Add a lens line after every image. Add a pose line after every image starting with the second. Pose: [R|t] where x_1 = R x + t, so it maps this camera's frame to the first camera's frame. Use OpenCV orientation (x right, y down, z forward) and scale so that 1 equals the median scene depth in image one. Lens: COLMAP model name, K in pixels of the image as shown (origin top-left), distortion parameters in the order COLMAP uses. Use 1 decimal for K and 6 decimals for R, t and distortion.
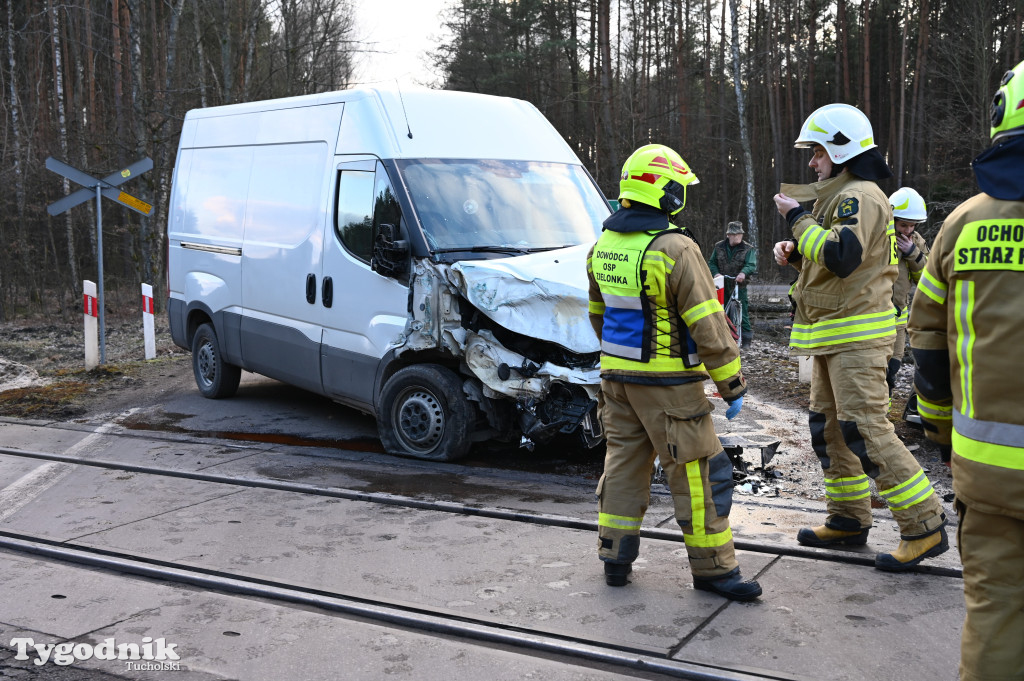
lens RADIAL K [[1114.9, 0, 512.0], [0, 1114.9, 340.5], [0, 0, 1]] dist [0.013624, -0.021727]
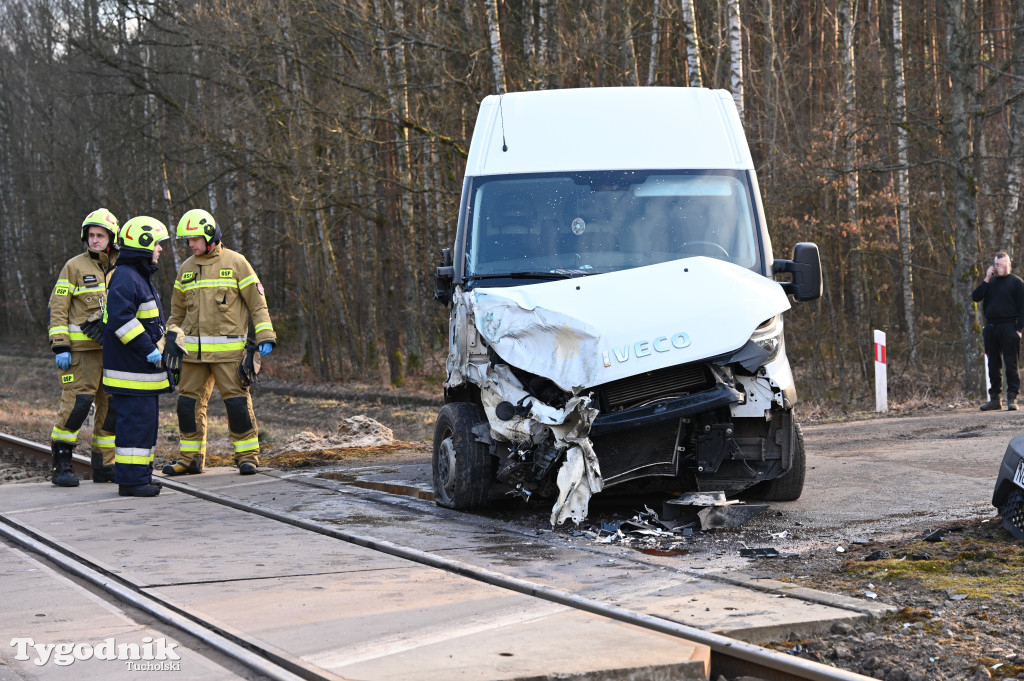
lens RADIAL K [[2207.6, 0, 512.0], [0, 2207.6, 340.5], [0, 0, 1]] dist [0.008789, -0.097057]
pose [[0.784494, 0.007177, -0.620095, 1.064759], [-0.046410, 0.997808, -0.047166, 0.053442], [0.618397, 0.065780, 0.783108, -0.377308]]
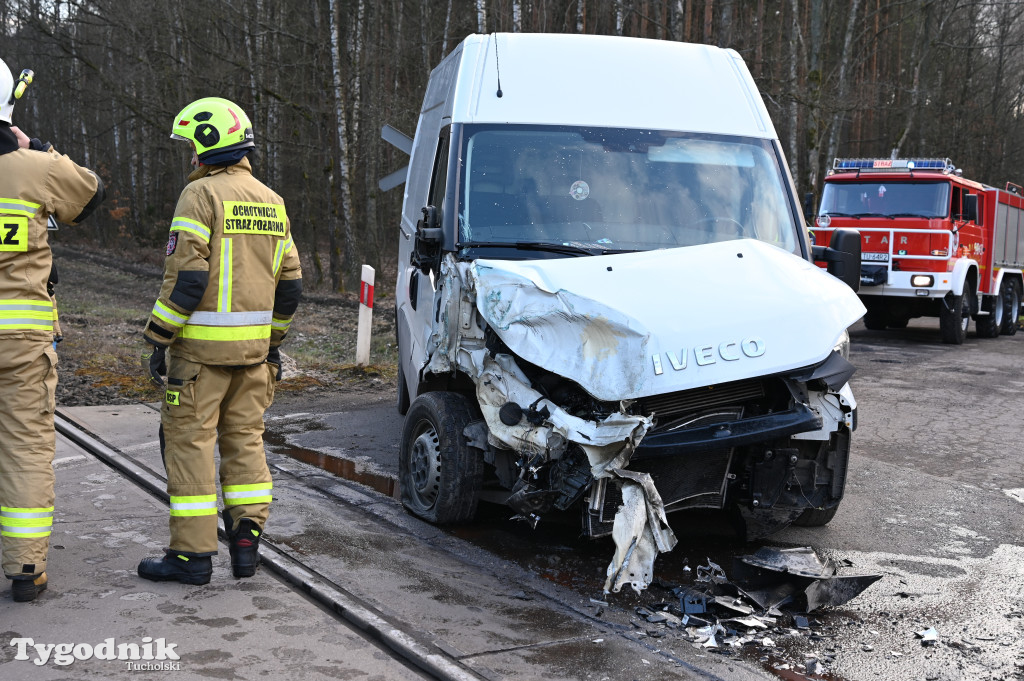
lens RADIAL K [[1370.0, 0, 512.0], [0, 1370.0, 340.5], [0, 0, 1]] dist [0.018085, -0.038066]
pose [[0.866229, 0.092514, -0.491008, 0.417226], [-0.101382, 0.994811, 0.008583, -0.026679], [0.489254, 0.042345, 0.871113, 0.211019]]
